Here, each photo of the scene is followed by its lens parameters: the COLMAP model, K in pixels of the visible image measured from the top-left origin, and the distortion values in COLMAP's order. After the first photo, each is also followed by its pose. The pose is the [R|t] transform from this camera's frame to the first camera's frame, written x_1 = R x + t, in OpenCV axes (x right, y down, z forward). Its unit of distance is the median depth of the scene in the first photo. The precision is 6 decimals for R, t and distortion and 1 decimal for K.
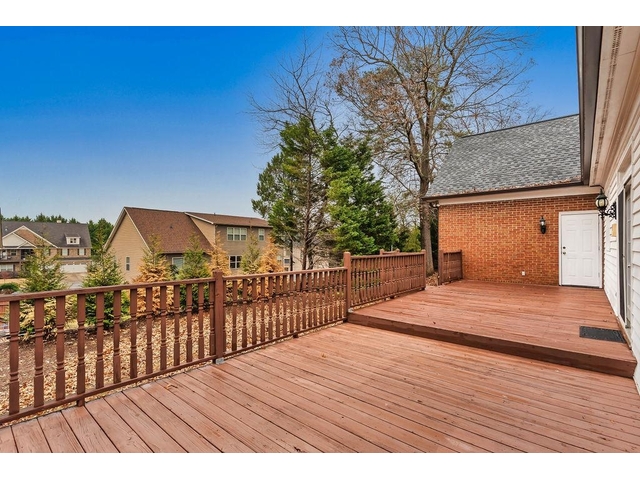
lens RADIAL K [[315.0, 0, 320.9], [0, 315.0, 243.7], [0, 0, 1]] dist [-0.001891, -0.000319]
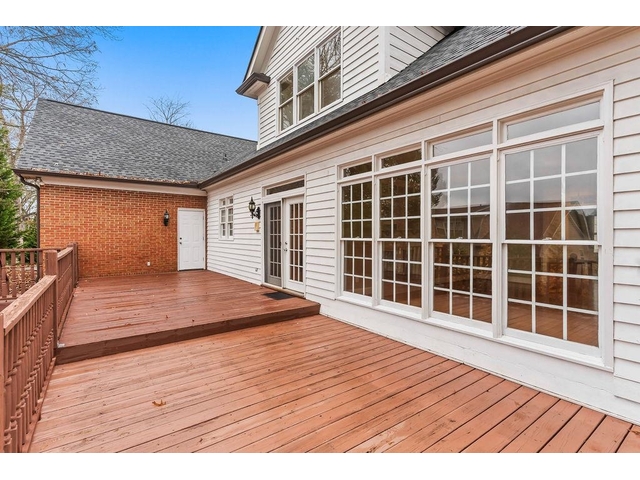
lens RADIAL K [[315.0, 0, 323.6], [0, 315.0, 233.3], [0, 0, 1]] dist [-0.001891, -0.000319]
pose [[0.208745, 0.001992, 0.977968, -0.263626], [0.000733, 0.999997, -0.002193, -0.003188], [-0.977970, 0.001175, 0.208742, 0.236037]]
